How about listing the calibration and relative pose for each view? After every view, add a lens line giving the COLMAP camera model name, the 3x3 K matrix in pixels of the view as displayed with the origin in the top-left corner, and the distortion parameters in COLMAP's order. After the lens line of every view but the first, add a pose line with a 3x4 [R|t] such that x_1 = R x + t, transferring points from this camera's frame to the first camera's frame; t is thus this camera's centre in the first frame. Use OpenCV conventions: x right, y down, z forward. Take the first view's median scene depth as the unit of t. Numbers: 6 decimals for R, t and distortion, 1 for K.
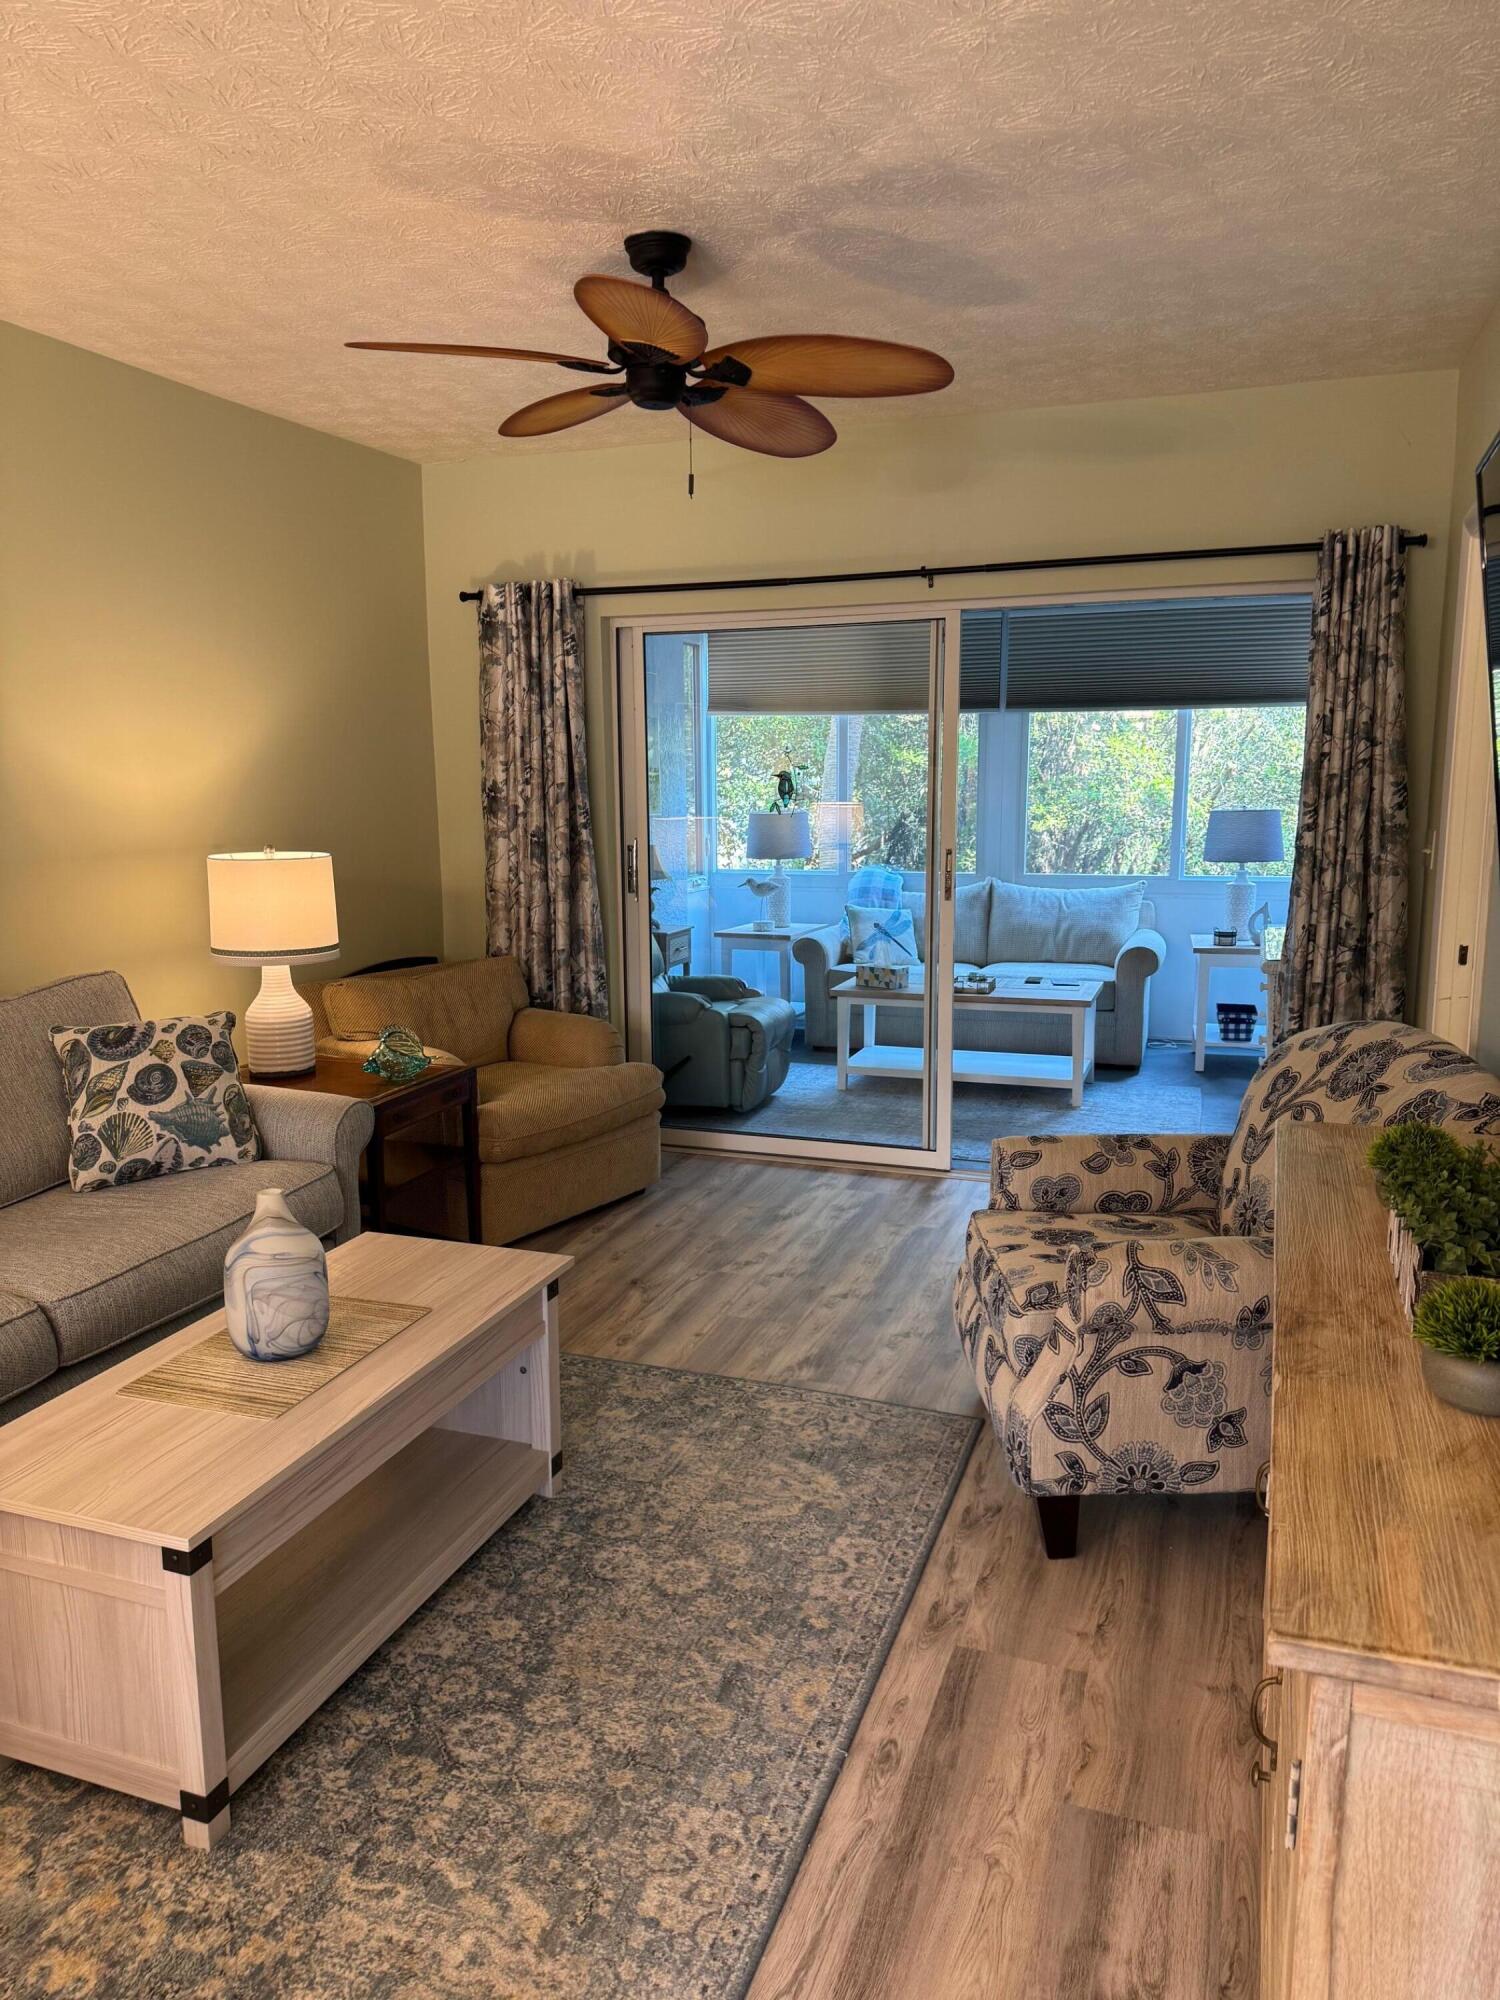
lens RADIAL K [[1418.6, 0, 740.9], [0, 1418.6, 1003.8], [0, 0, 1]] dist [0.094845, -0.093958]
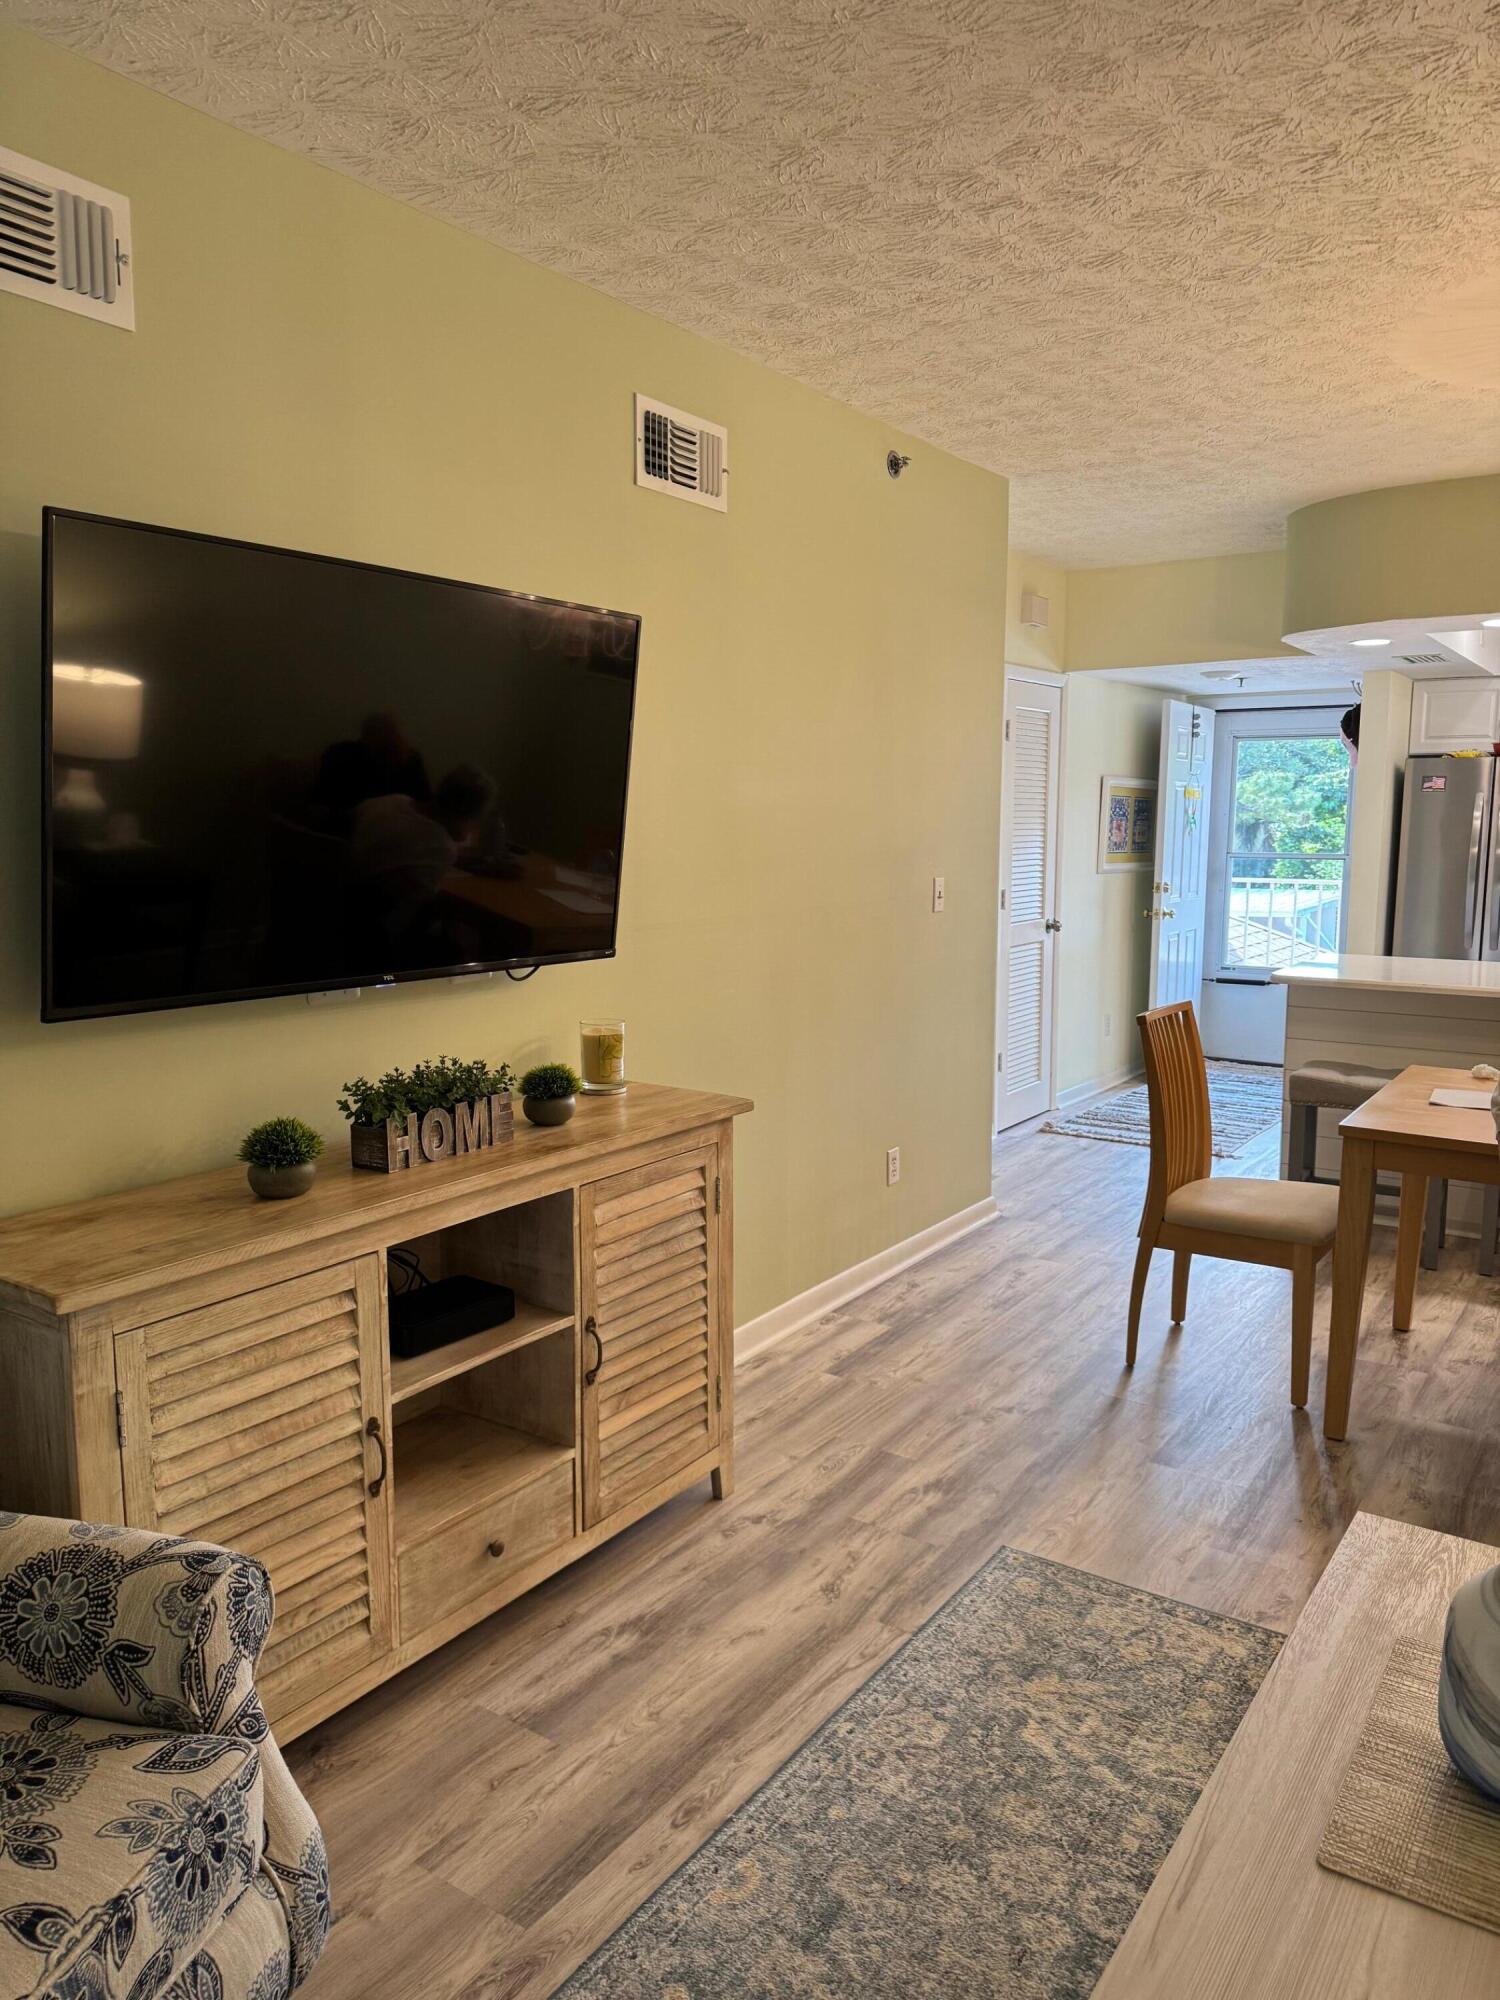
lens RADIAL K [[1418.6, 0, 745.0], [0, 1418.6, 995.2], [0, 0, 1]] dist [0.094845, -0.093958]
pose [[-0.967464, -0.030734, 0.251136, -0.178107], [0.043010, 0.958170, 0.282949, -0.312347], [-0.249327, 0.284544, -0.925673, 1.853595]]
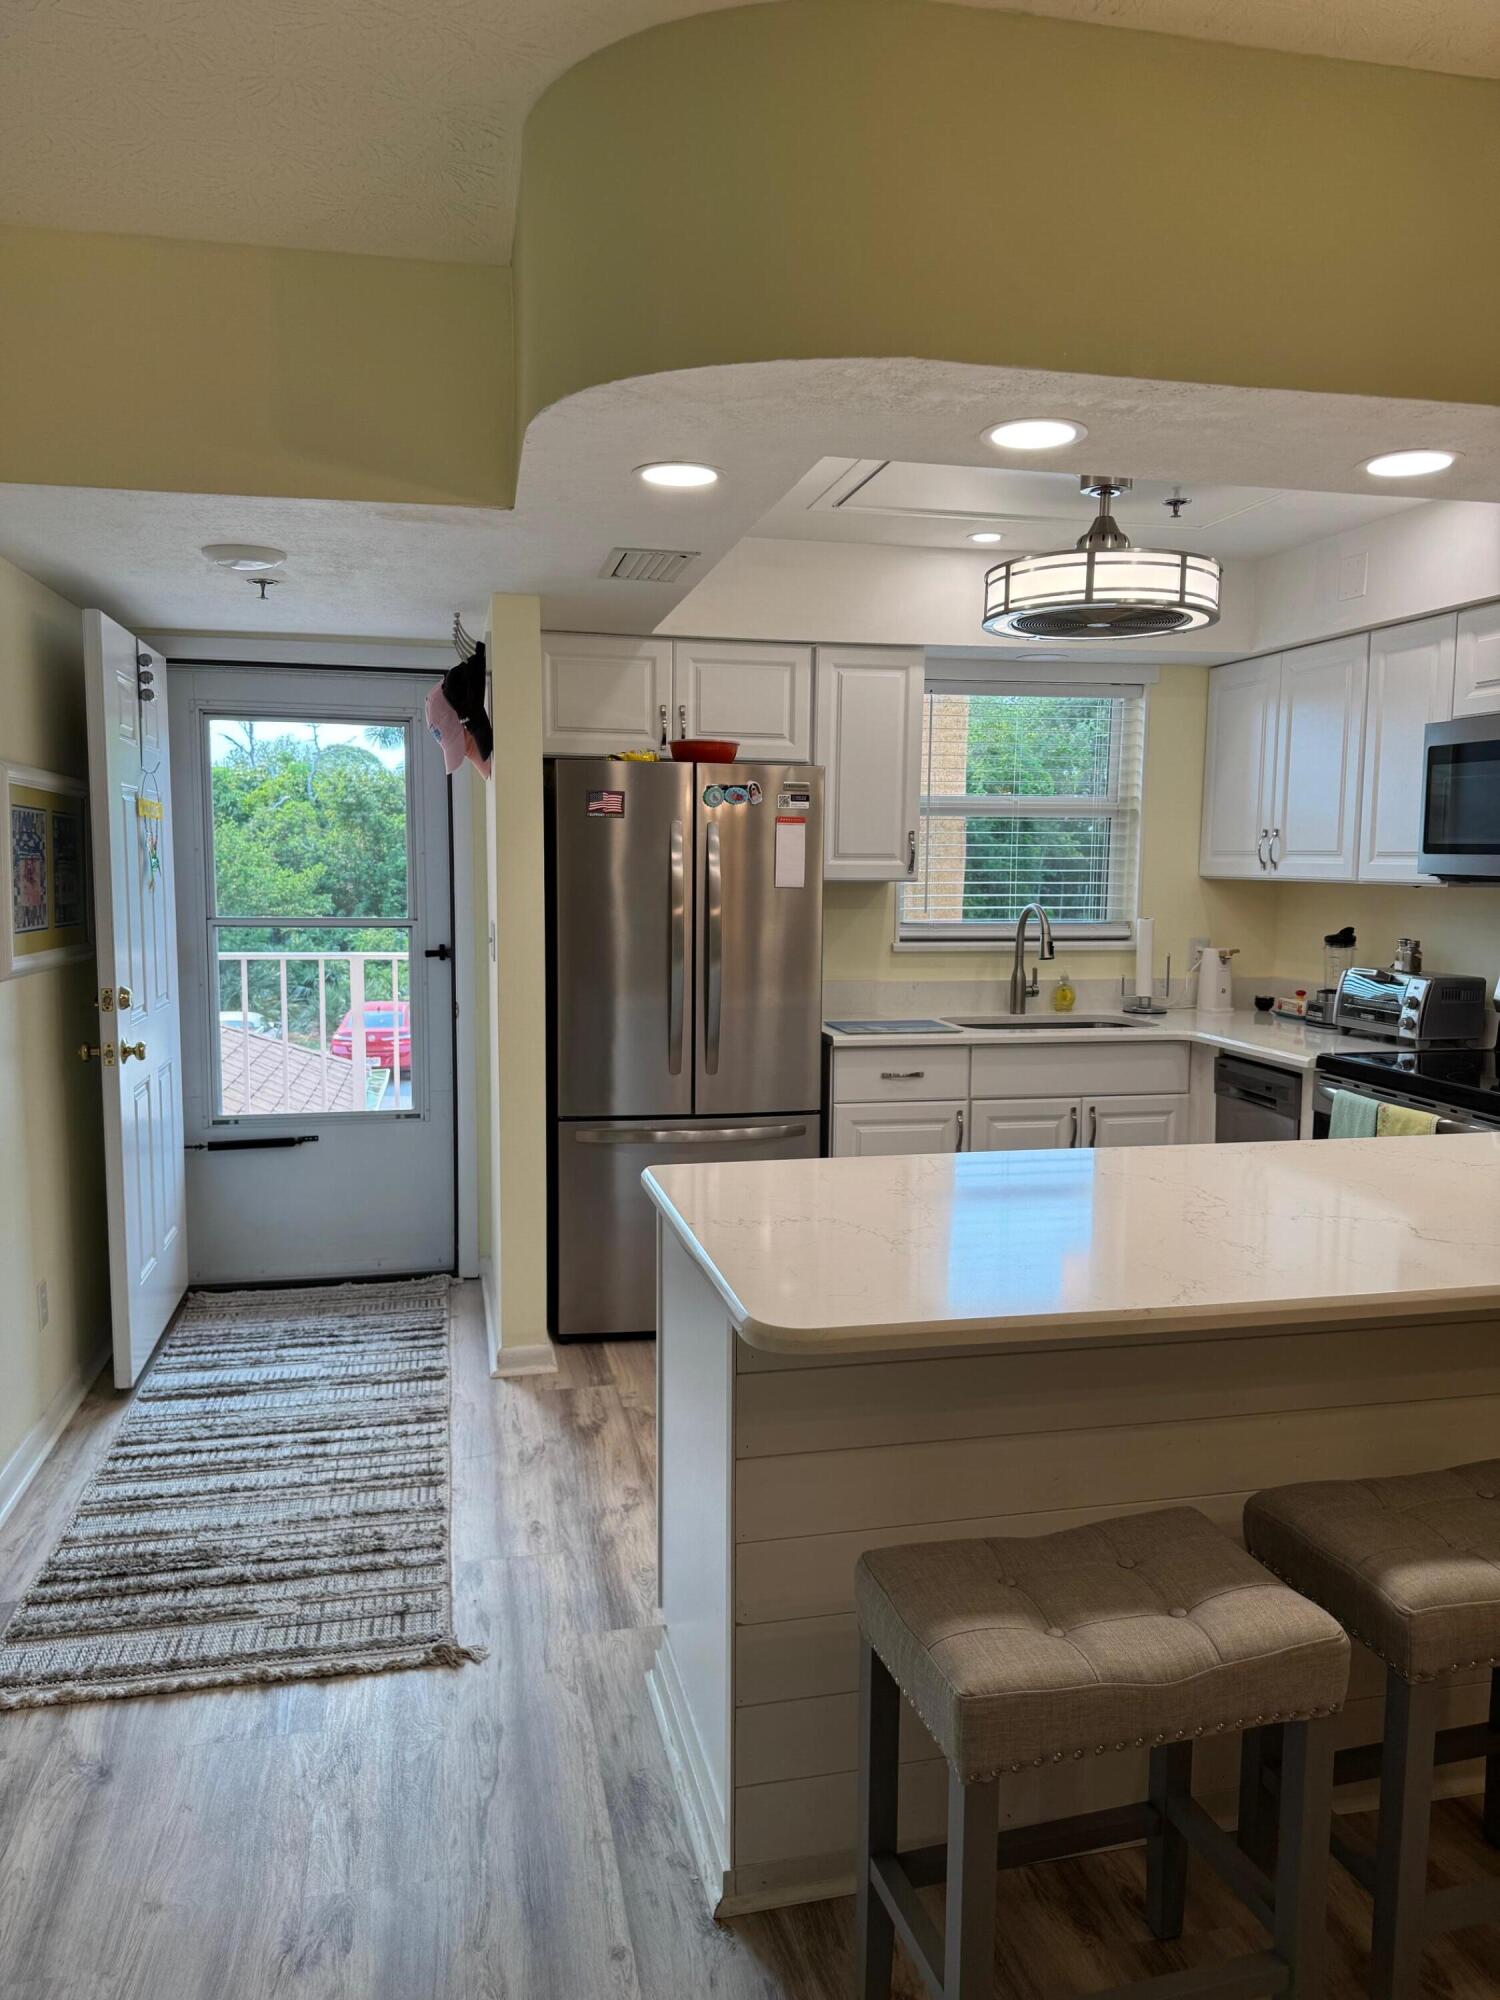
lens RADIAL K [[1418.6, 0, 734.0], [0, 1418.6, 1013.9], [0, 0, 1]] dist [0.094845, -0.093958]
pose [[-0.856312, 0.053262, -0.513705, -0.096746], [-0.090968, 0.963562, 0.251542, -0.163292], [0.508384, 0.262130, -0.820265, 0.972448]]
